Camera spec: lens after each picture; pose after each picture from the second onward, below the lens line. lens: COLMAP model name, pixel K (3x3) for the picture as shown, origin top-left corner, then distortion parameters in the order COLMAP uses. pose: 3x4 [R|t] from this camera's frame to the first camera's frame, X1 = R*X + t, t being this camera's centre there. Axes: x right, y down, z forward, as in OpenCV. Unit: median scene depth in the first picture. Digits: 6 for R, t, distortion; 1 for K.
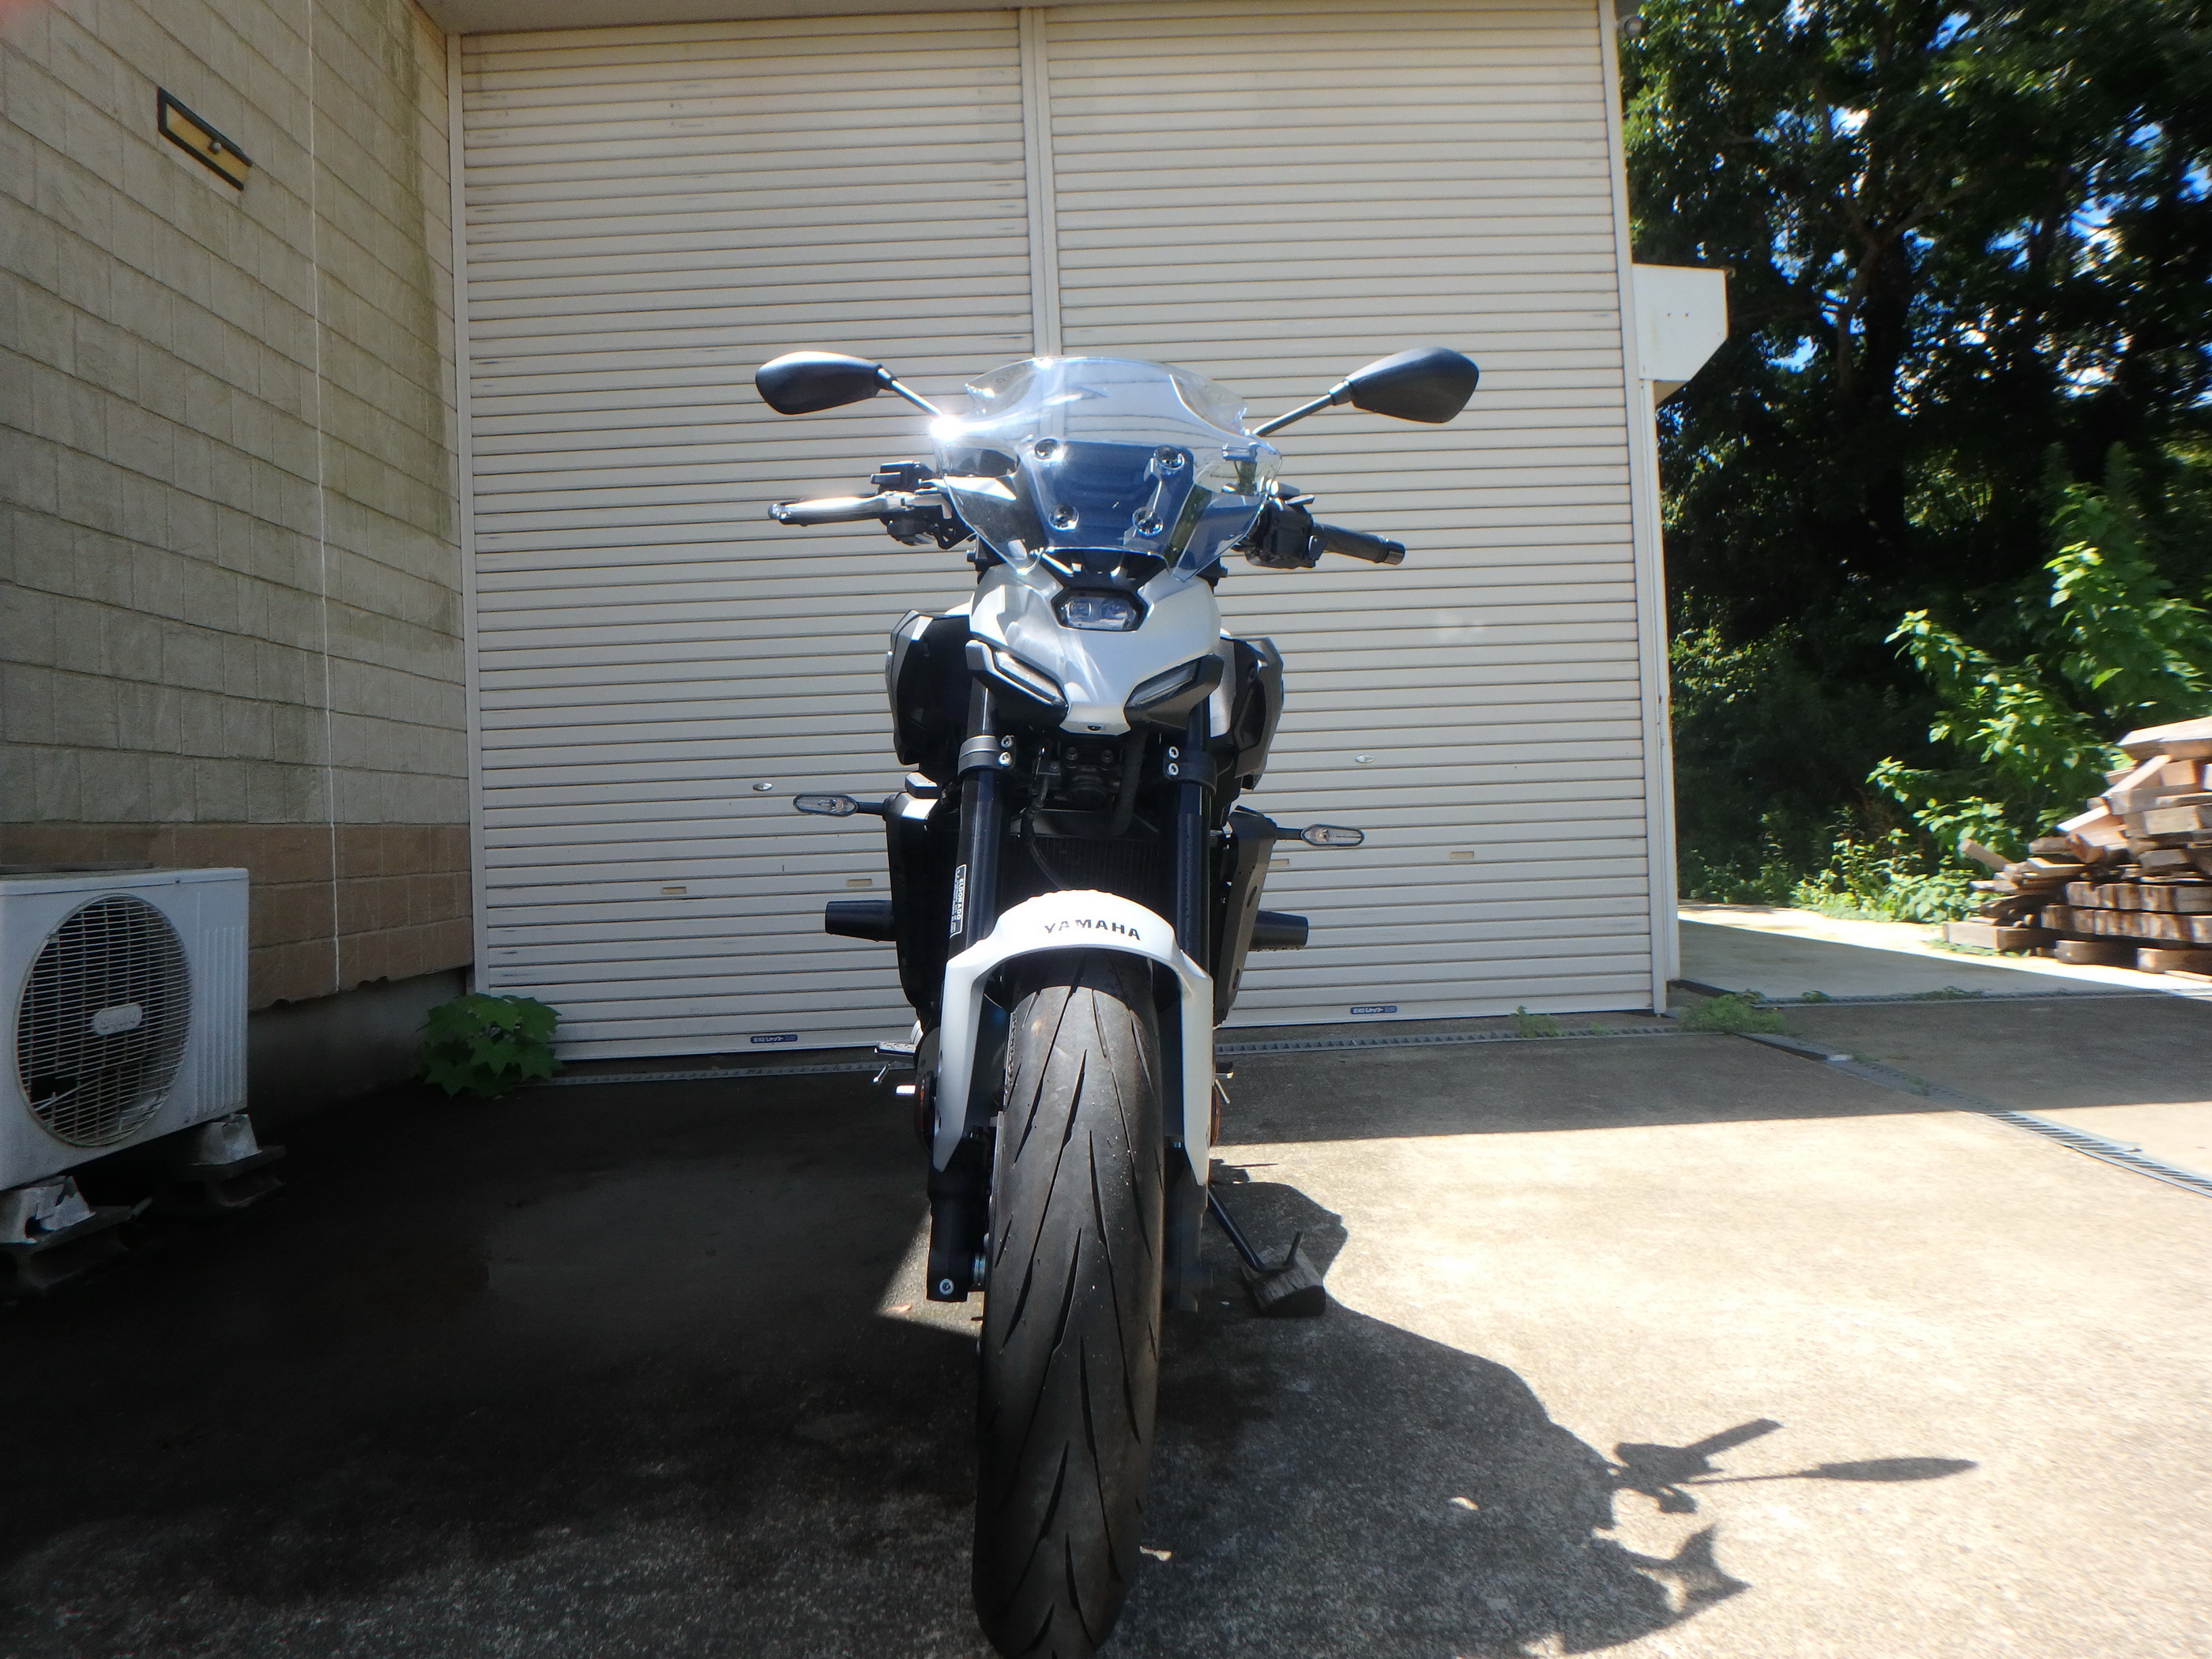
lens RADIAL K [[1380.3, 0, 1088.3], [0, 1380.3, 815.9], [0, 0, 1]] dist [-0.041179, 0.002061]
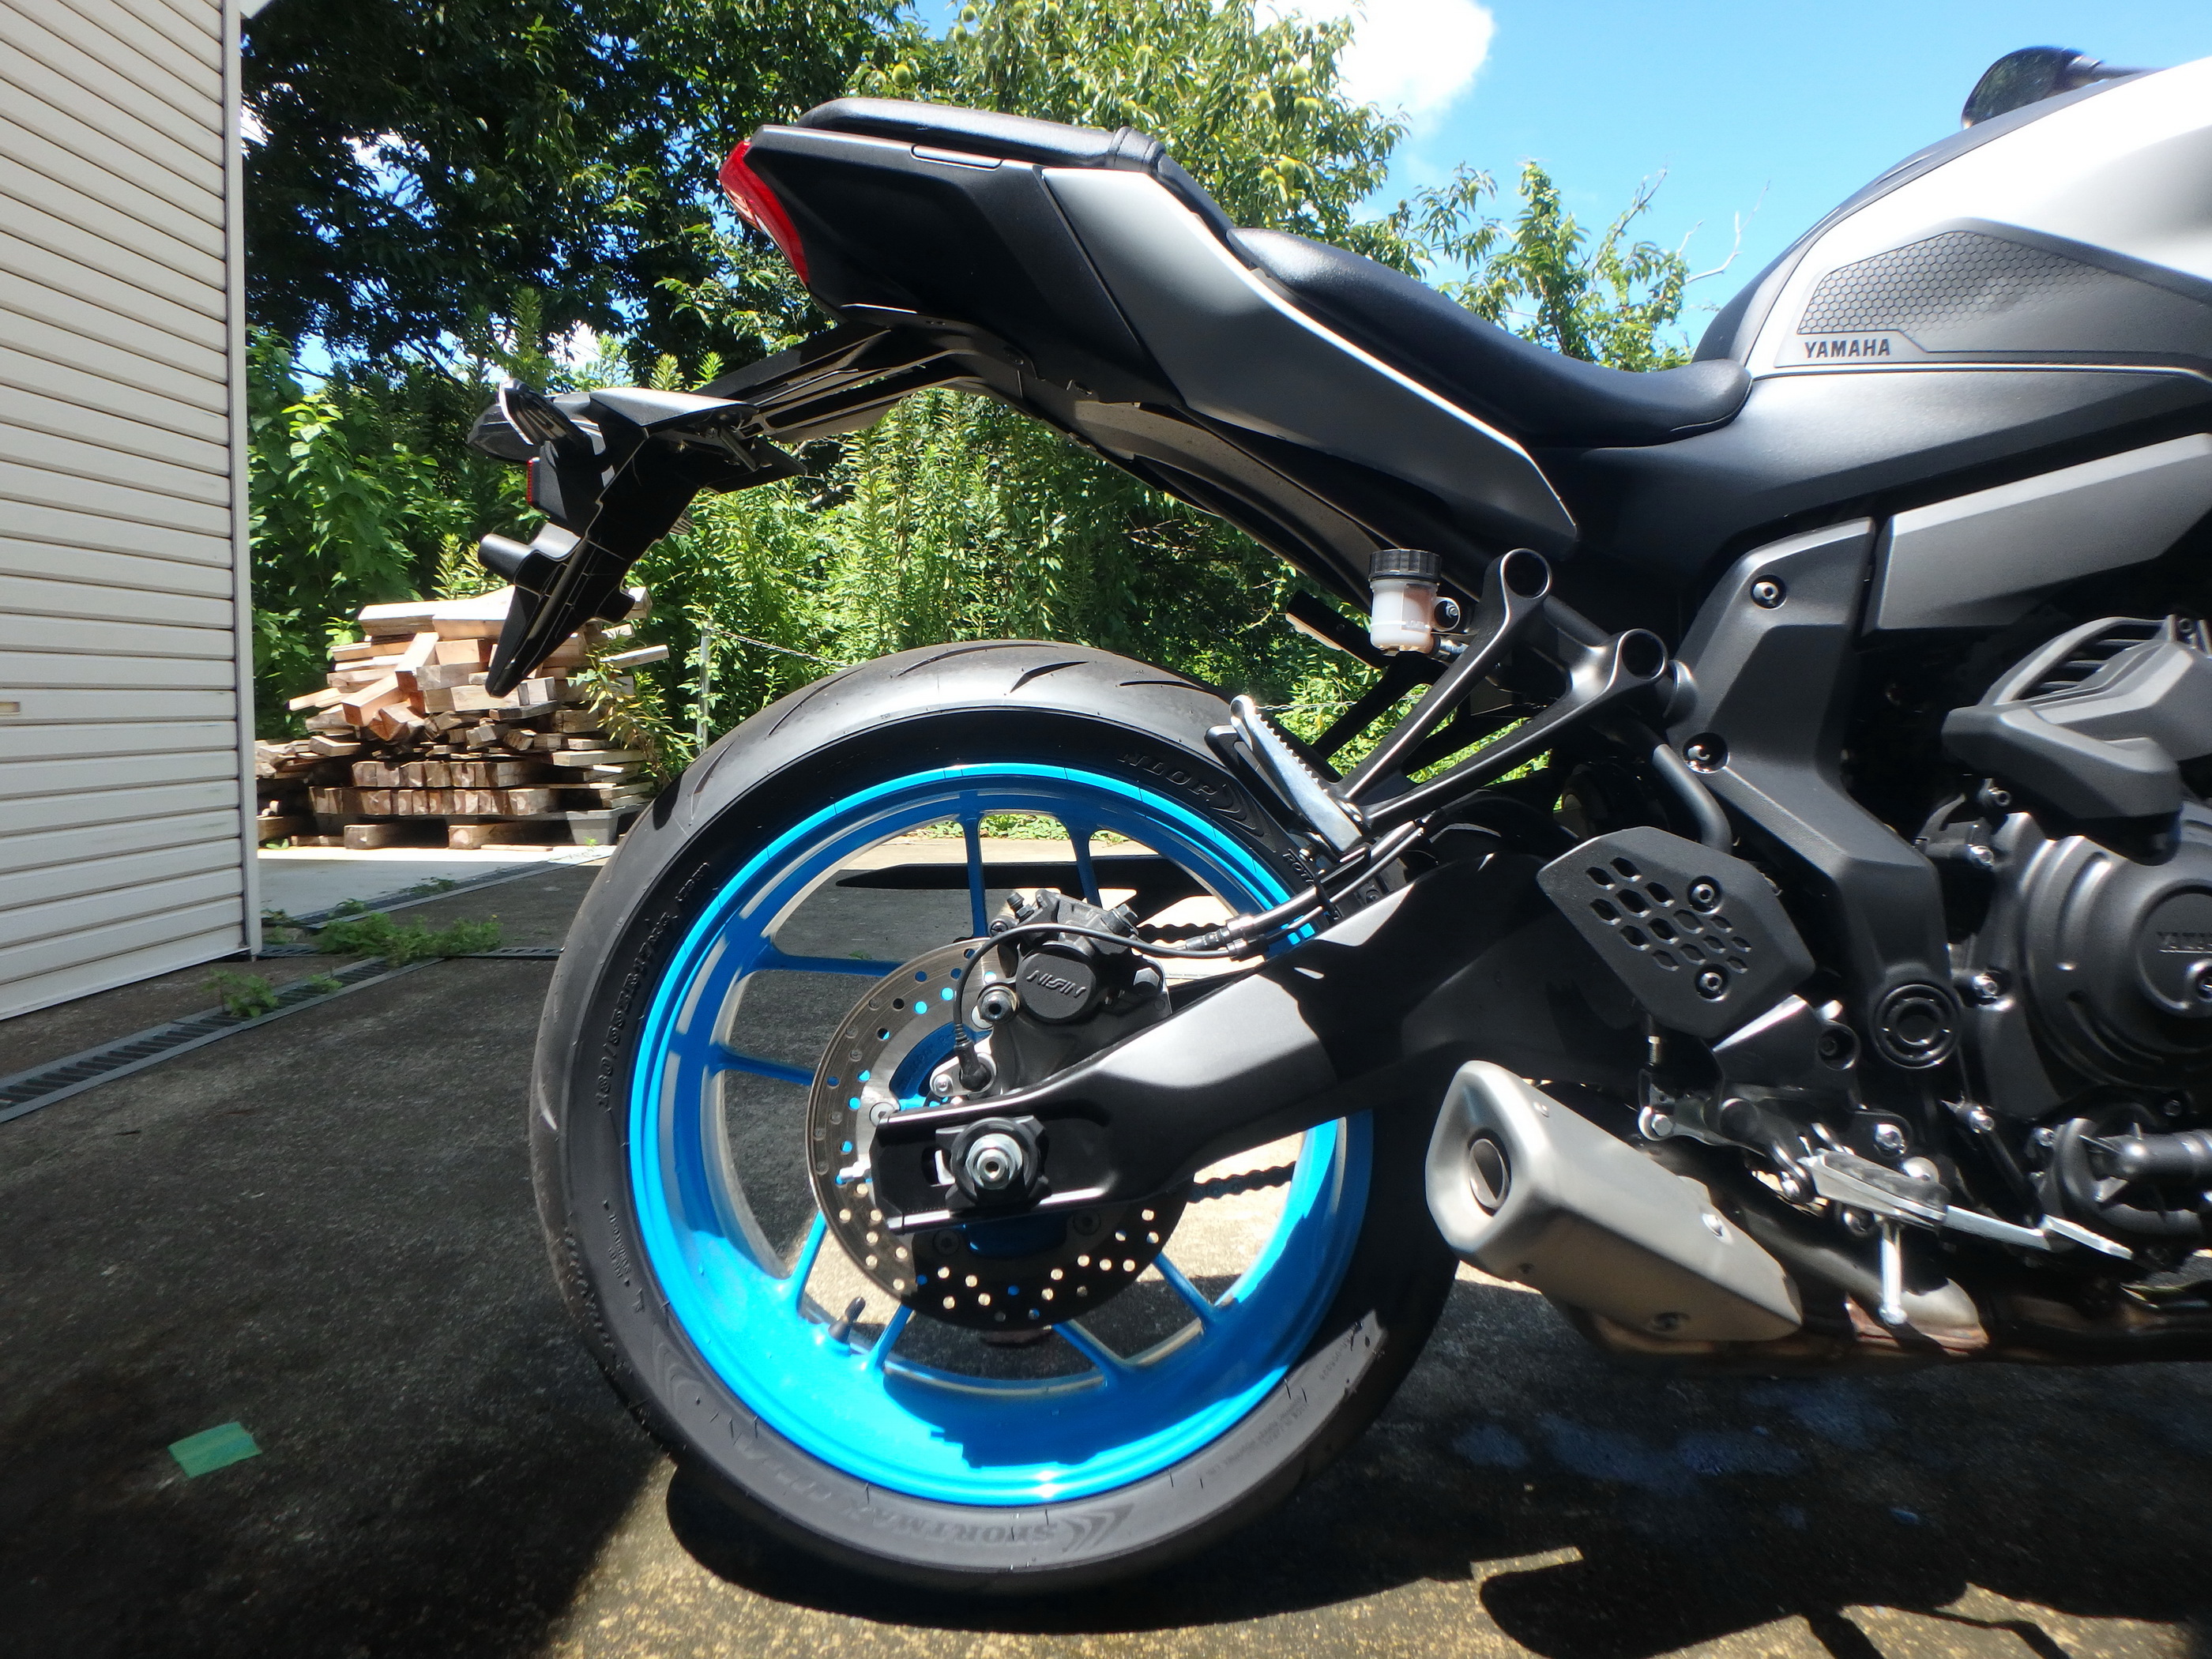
lens RADIAL K [[1348.2, 0, 1114.4], [0, 1348.2, 823.8], [0, 0, 1]] dist [-0.041467, -0.000622]
pose [[0.030830, -0.060996, 0.997662, -0.277821], [-0.020524, 0.997887, 0.061644, 0.038843], [-0.999314, -0.022376, 0.029513, 0.715903]]
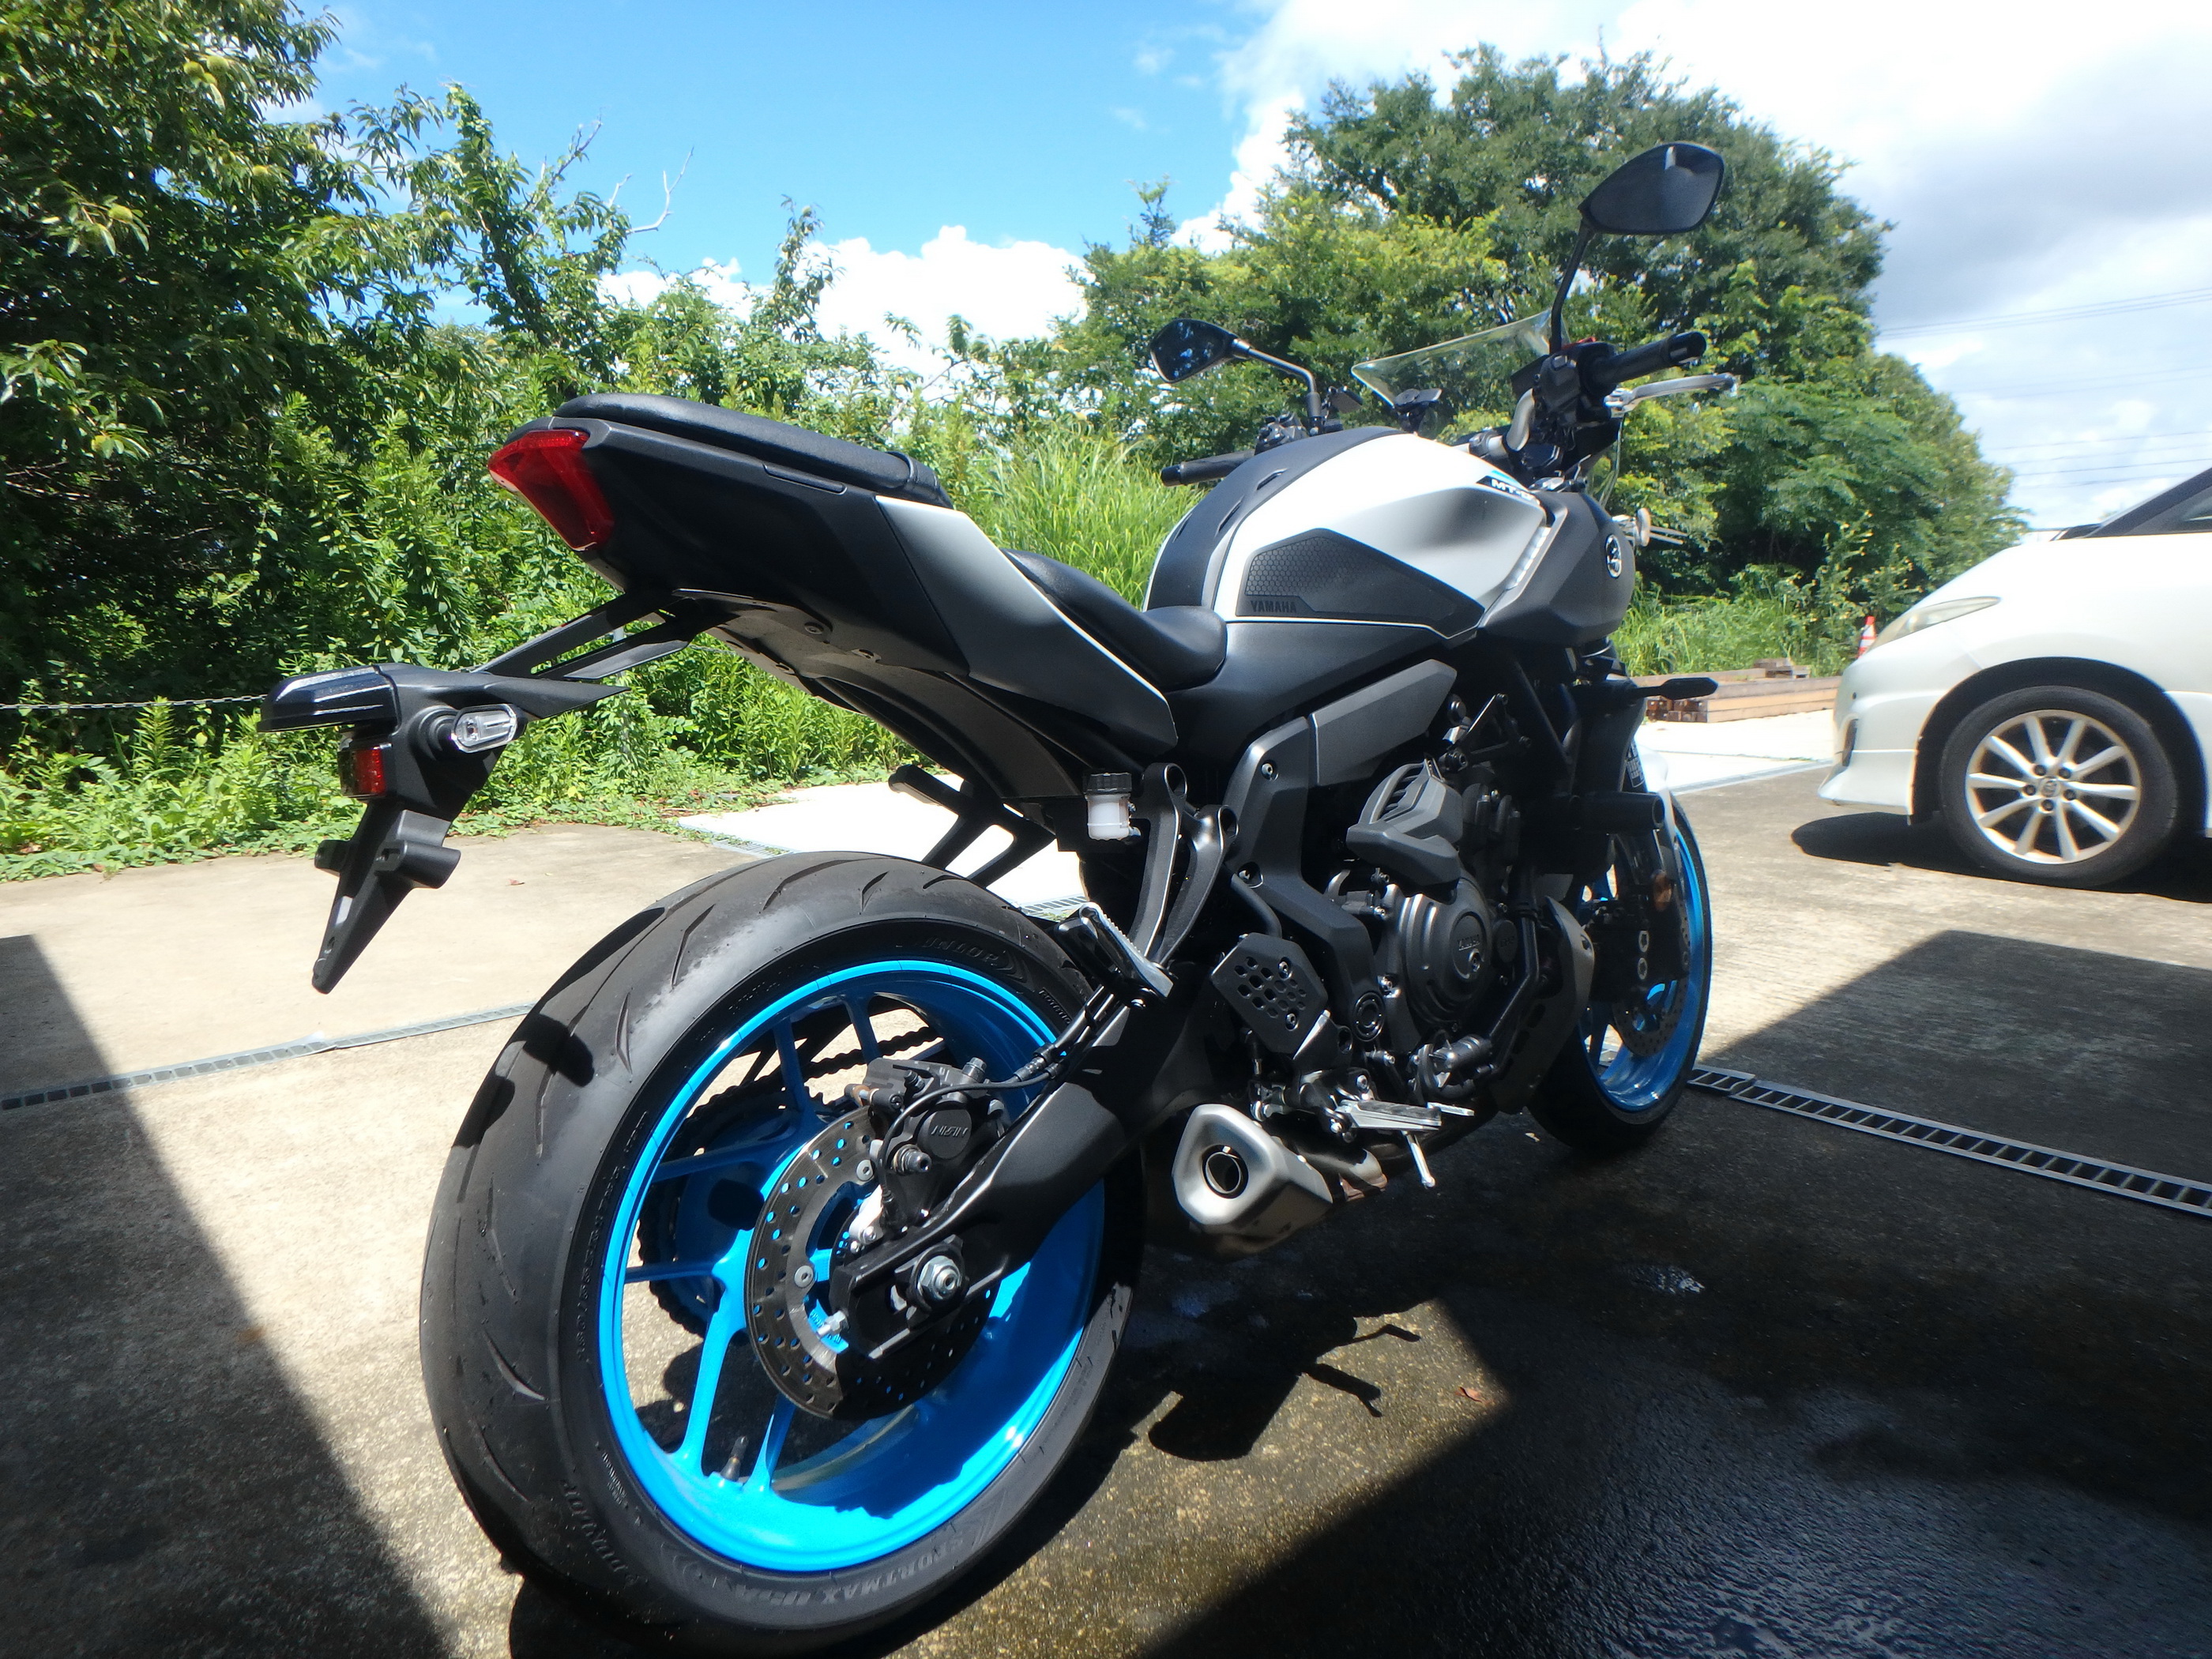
lens RADIAL K [[1372.2, 0, 1099.7], [0, 1372.2, 796.9], [0, 0, 1]] dist [-0.080223, 0.042061]
pose [[-0.662609, -0.054983, 0.746945, -0.296005], [0.037941, 0.993557, 0.106793, -0.023753], [-0.748004, 0.099102, -0.656254, 0.896014]]
